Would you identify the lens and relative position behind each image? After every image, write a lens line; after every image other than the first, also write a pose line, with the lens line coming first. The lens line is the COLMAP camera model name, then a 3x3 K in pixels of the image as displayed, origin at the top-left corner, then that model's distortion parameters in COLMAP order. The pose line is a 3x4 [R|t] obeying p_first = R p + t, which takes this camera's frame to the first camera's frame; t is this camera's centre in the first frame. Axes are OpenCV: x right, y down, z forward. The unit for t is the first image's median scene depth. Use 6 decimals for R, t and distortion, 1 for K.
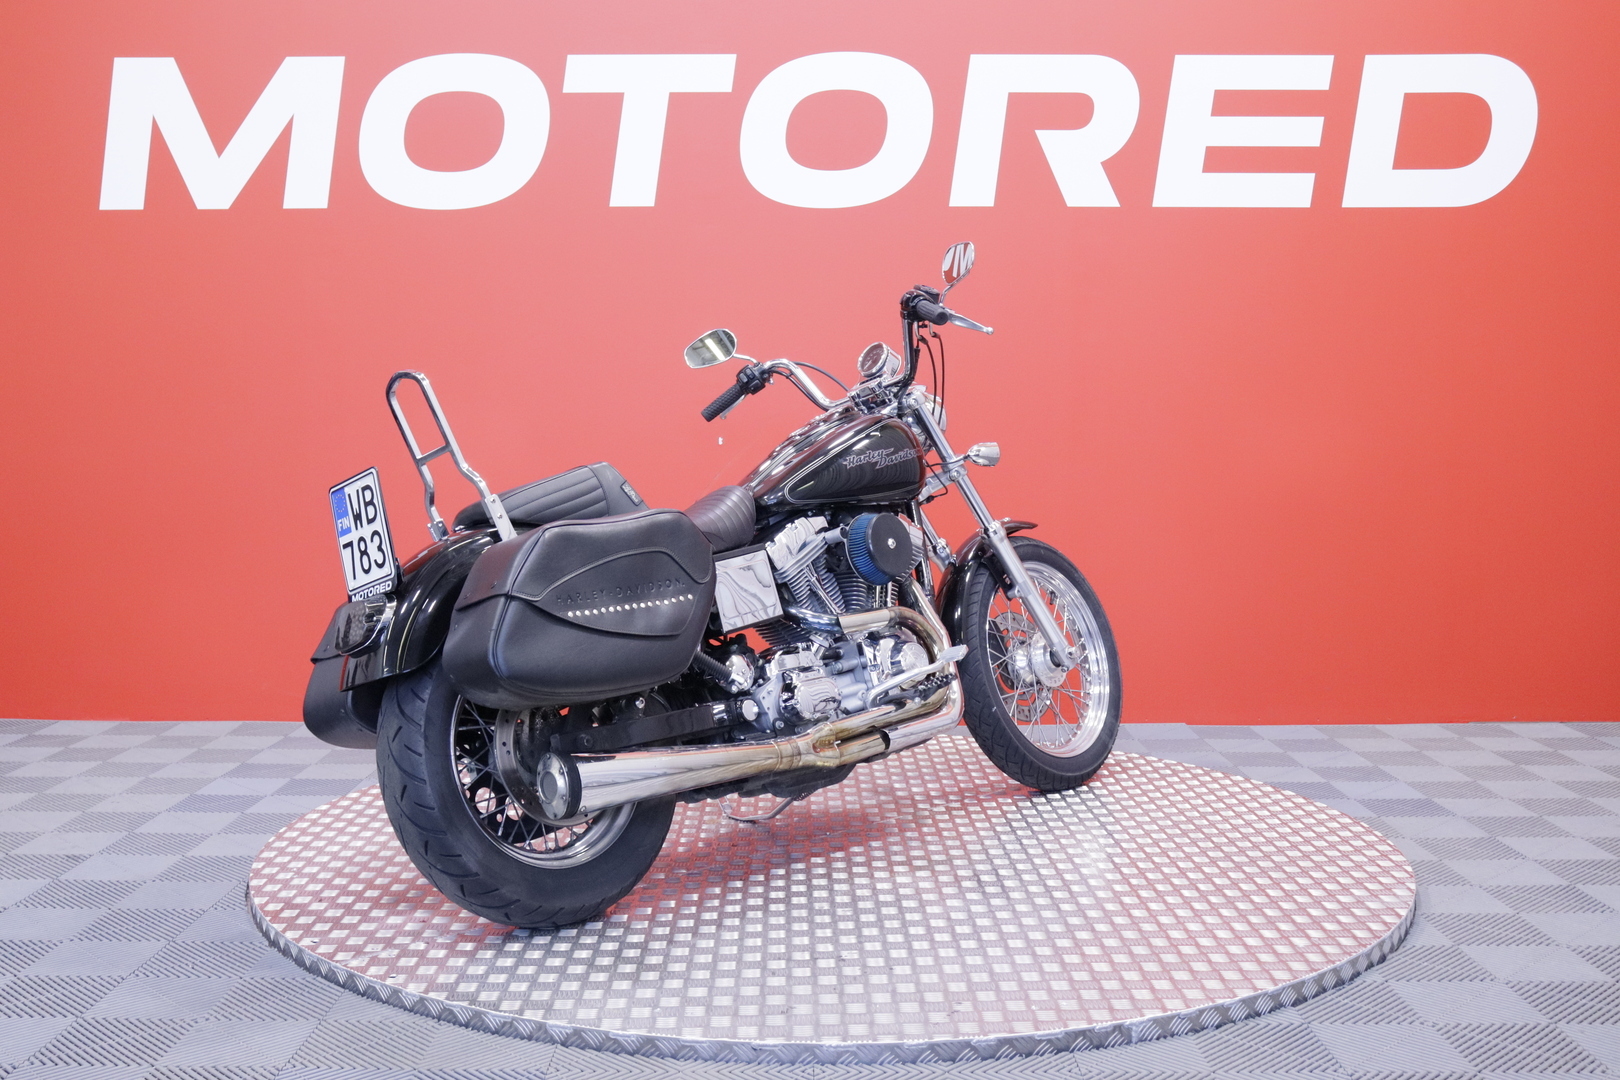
lens RADIAL K [[1791.8, 0, 810.0], [0, 1791.8, 540.0], [0, 0, 1]] dist [-0.139954, -0.001407]
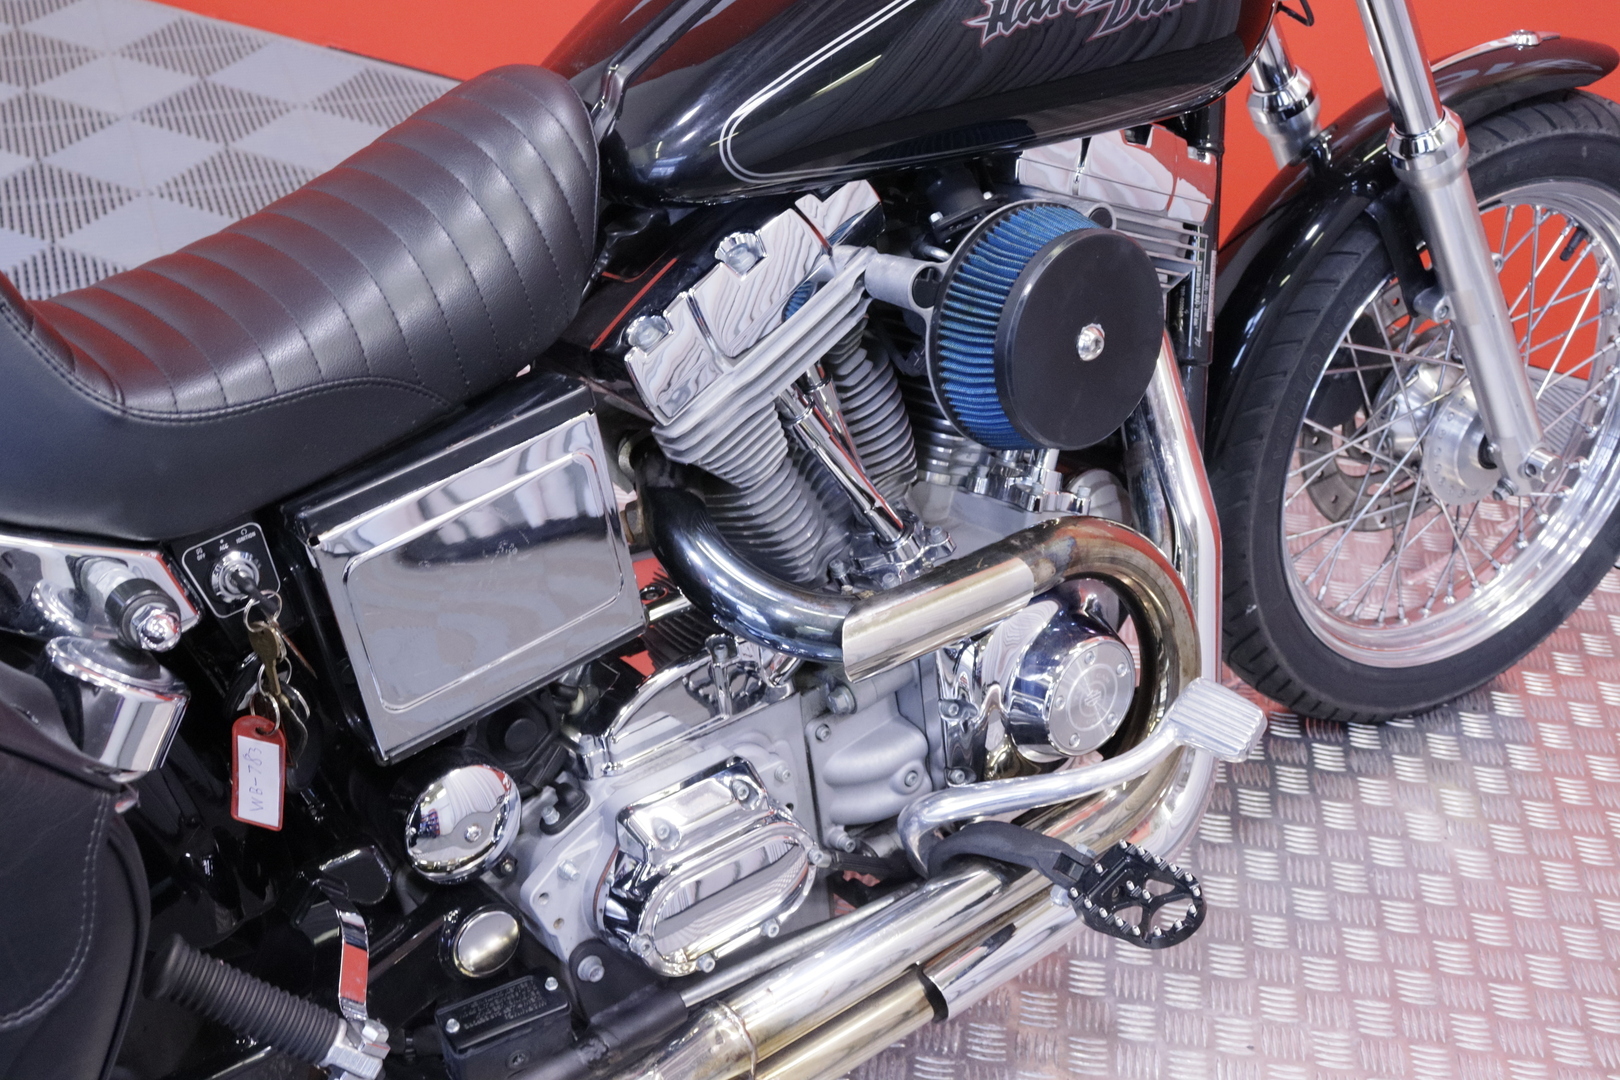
lens RADIAL K [[1650.3, 0, 810.0], [0, 1650.3, 540.0], [0, 0, 1]] dist [0.000364, 0.002081]
pose [[0.983345, 0.168036, -0.069259, 0.030467], [-0.104162, 0.833317, 0.542893, -0.129059], [0.148940, -0.526637, 0.836941, 0.907377]]
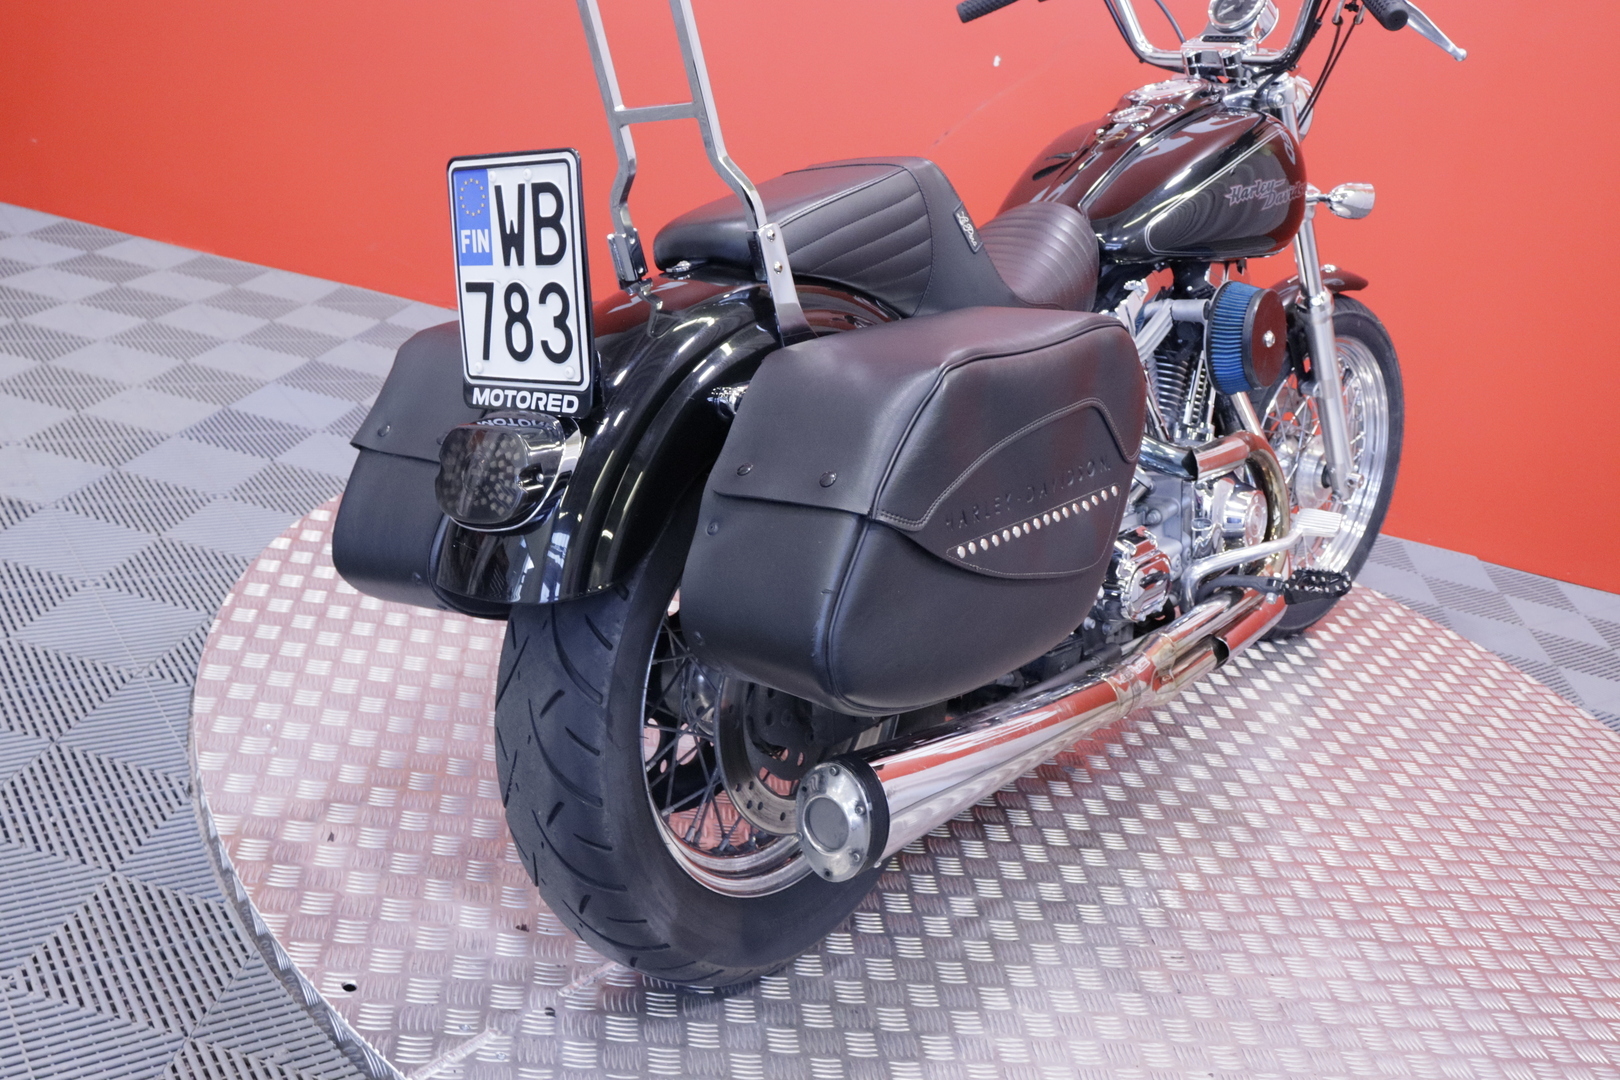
lens RADIAL K [[1507.2, 0, 810.0], [0, 1507.2, 540.0], [0, 0, 1]] dist [-0.086127, -0.000536]
pose [[0.975791, 0.146662, 0.162241, -0.229103], [-0.190918, 0.933094, 0.304771, -0.075328], [-0.106688, -0.328368, 0.938505, 0.583443]]
